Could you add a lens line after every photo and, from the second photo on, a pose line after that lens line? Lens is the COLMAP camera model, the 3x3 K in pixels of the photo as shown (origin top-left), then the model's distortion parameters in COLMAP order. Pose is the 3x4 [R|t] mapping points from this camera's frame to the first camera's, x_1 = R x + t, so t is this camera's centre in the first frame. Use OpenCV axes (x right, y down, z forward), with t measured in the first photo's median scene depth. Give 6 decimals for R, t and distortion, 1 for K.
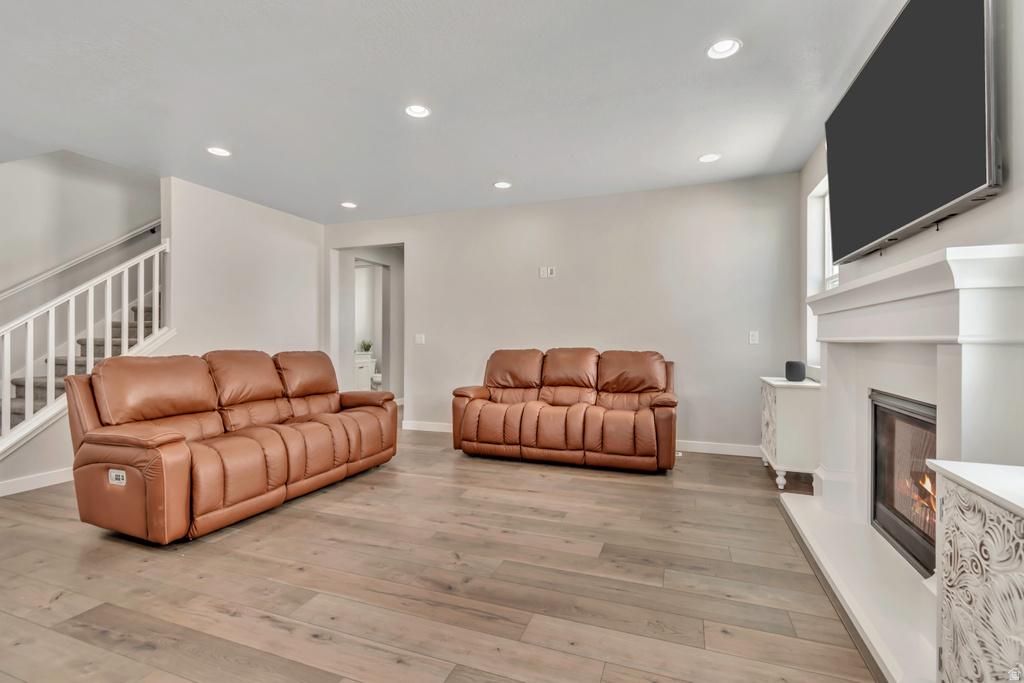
lens RADIAL K [[458.5, 0, 514.7], [0, 458.5, 348.5], [0, 0, 1]] dist [0.007193, -0.001727]
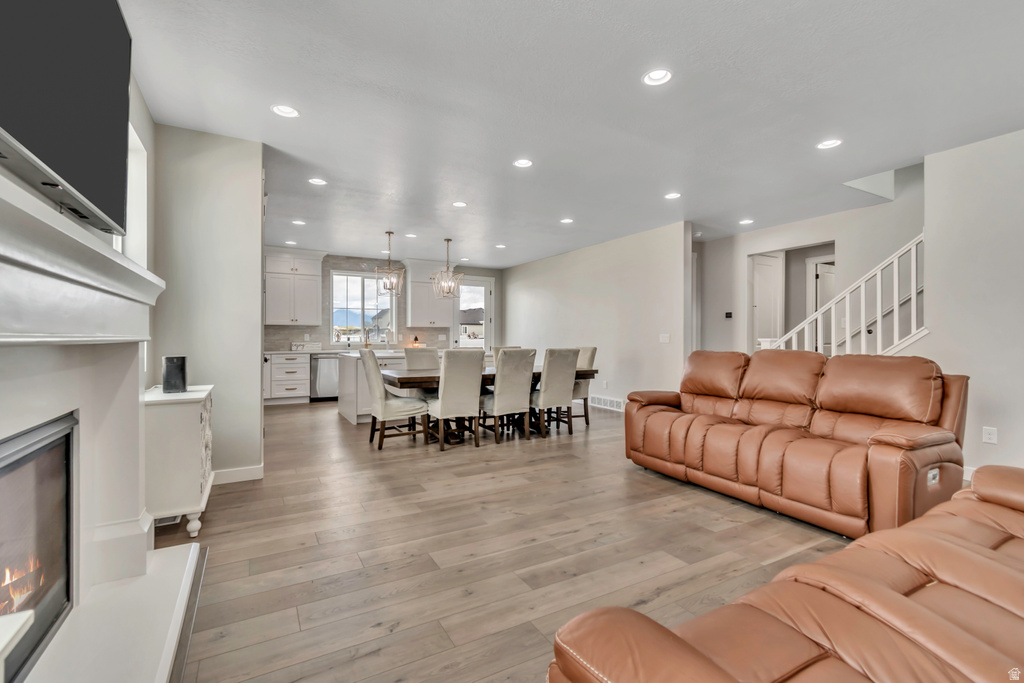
lens RADIAL K [[458.5, 0, 509.7], [0, 458.5, 337.0], [0, 0, 1]] dist [0.007193, -0.001727]
pose [[-0.648333, -0.004758, -0.761342, 0.643330], [-0.016478, 0.999834, 0.007784, -0.025291], [0.761179, 0.017592, -0.648303, 1.369661]]
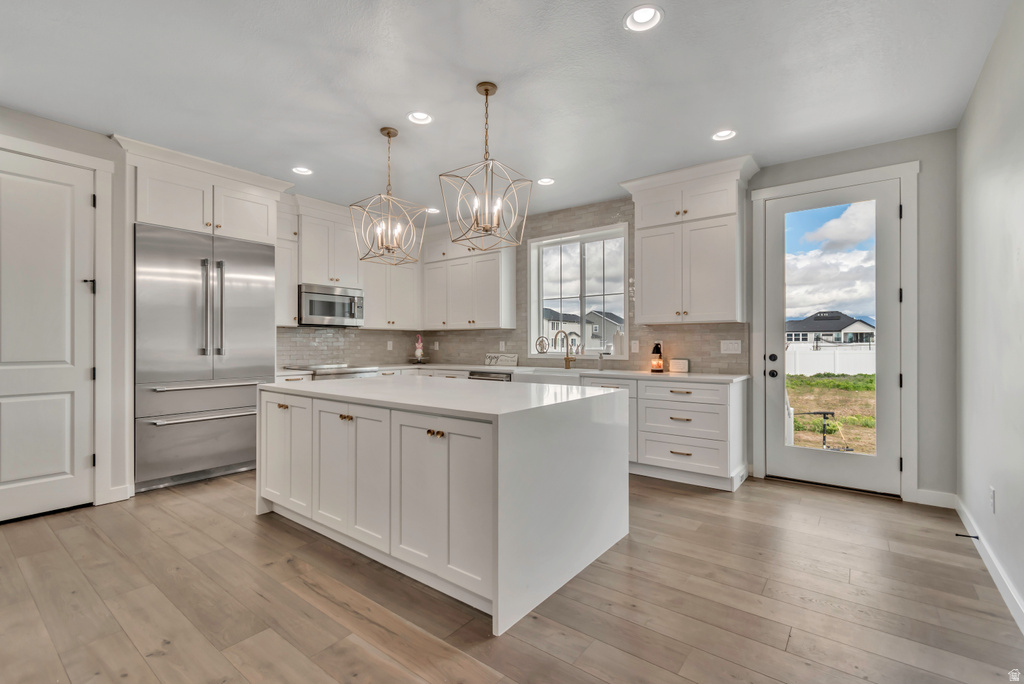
lens RADIAL K [[458.5, 0, 512.8], [0, 458.5, 342.8], [0, 0, 1]] dist [0.007193, -0.001727]
pose [[-0.954982, -0.001207, 0.296660, -1.265398], [0.003590, 0.999871, 0.015624, -0.024366], [-0.296641, 0.015986, -0.954855, 0.423630]]
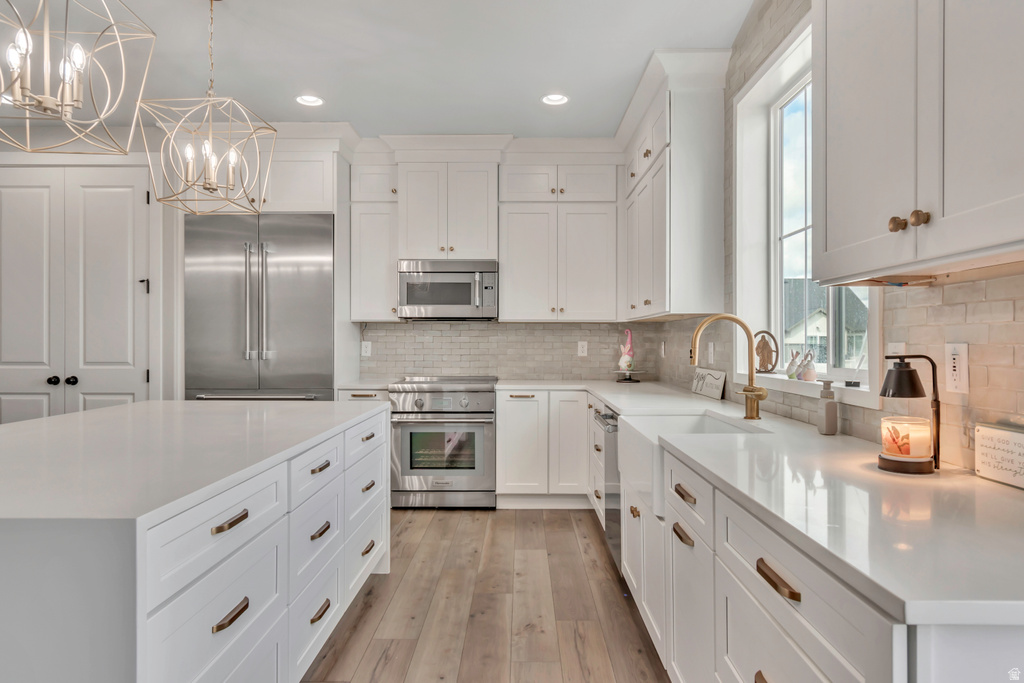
lens RADIAL K [[625.0, 0, 520.1], [0, 625.0, 341.9], [0, 0, 1]] dist [0.000646, -0.001408]
pose [[-0.345585, -0.004209, 0.938378, -1.633131], [0.013951, 0.999856, 0.009623, -0.018125], [-0.938284, 0.016417, -0.345476, -0.619418]]
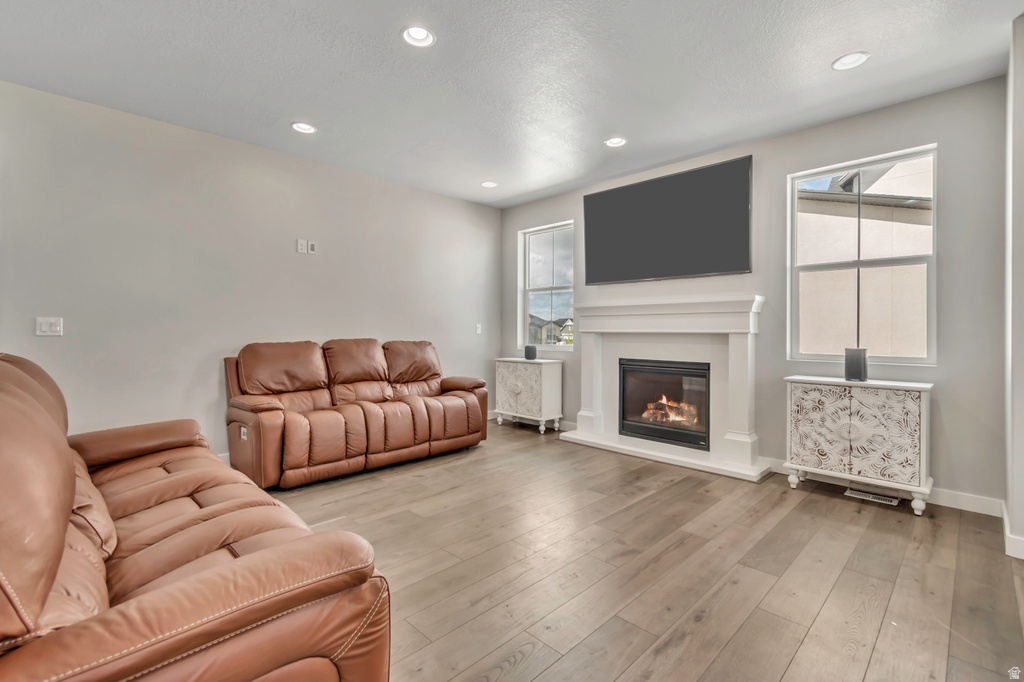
lens RADIAL K [[458.5, 0, 516.3], [0, 458.5, 337.8], [0, 0, 1]] dist [0.007193, -0.001727]
pose [[0.414868, -0.010428, 0.909822, -0.860154], [0.012094, 0.999909, 0.005946, -0.007372], [-0.909801, 0.008536, 0.414957, 0.529387]]
